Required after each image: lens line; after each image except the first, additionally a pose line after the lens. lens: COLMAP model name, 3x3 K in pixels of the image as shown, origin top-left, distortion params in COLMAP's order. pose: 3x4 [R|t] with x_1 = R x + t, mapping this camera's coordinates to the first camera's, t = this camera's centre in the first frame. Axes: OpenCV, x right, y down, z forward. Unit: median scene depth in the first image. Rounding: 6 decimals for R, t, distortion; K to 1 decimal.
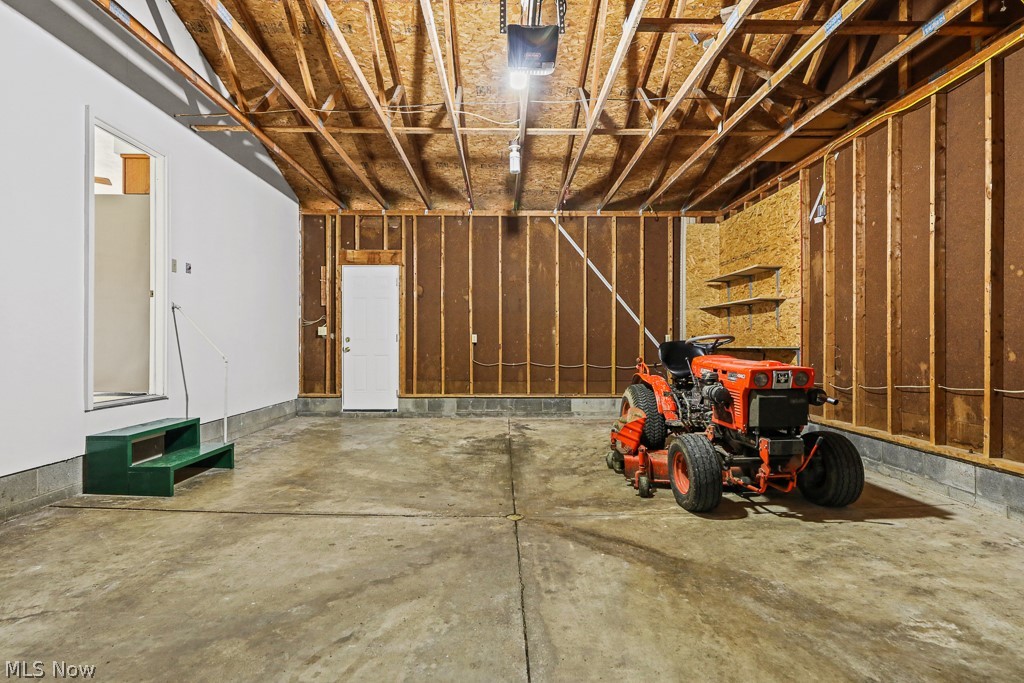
lens RADIAL K [[505.7, 0, 516.6], [0, 505.7, 341.5], [0, 0, 1]] dist [0.003113, -0.001062]
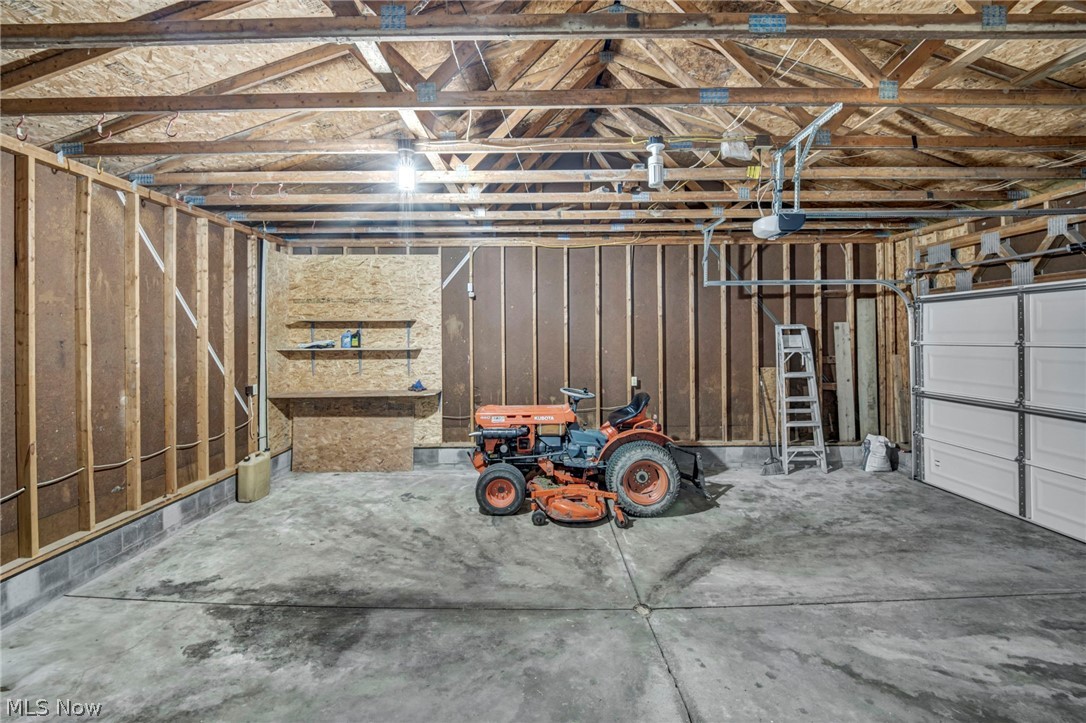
lens RADIAL K [[473.6, 0, 539.9], [0, 473.6, 324.0], [0, 0, 1]] dist [-0.011364, -0.000446]
pose [[0.025420, 0.028566, 0.999269, -0.868645], [0.003268, 0.999584, -0.028658, -0.171616], [-0.999672, 0.003994, 0.025316, 1.076522]]
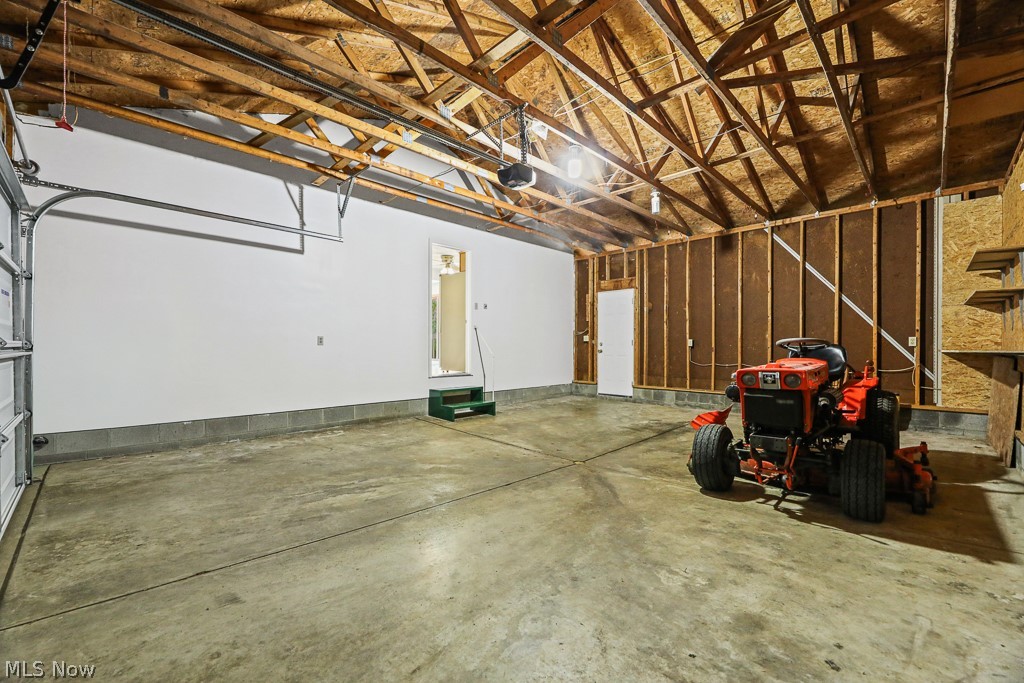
lens RADIAL K [[425.5, 0, 512.0], [0, 425.5, 341.5], [0, 0, 1]] dist [0.000399, -0.003609]
pose [[0.690594, -0.010204, -0.723171, 0.707689], [0.003656, 0.999937, -0.010618, 0.000772], [0.723234, 0.004689, 0.690588, -0.014103]]
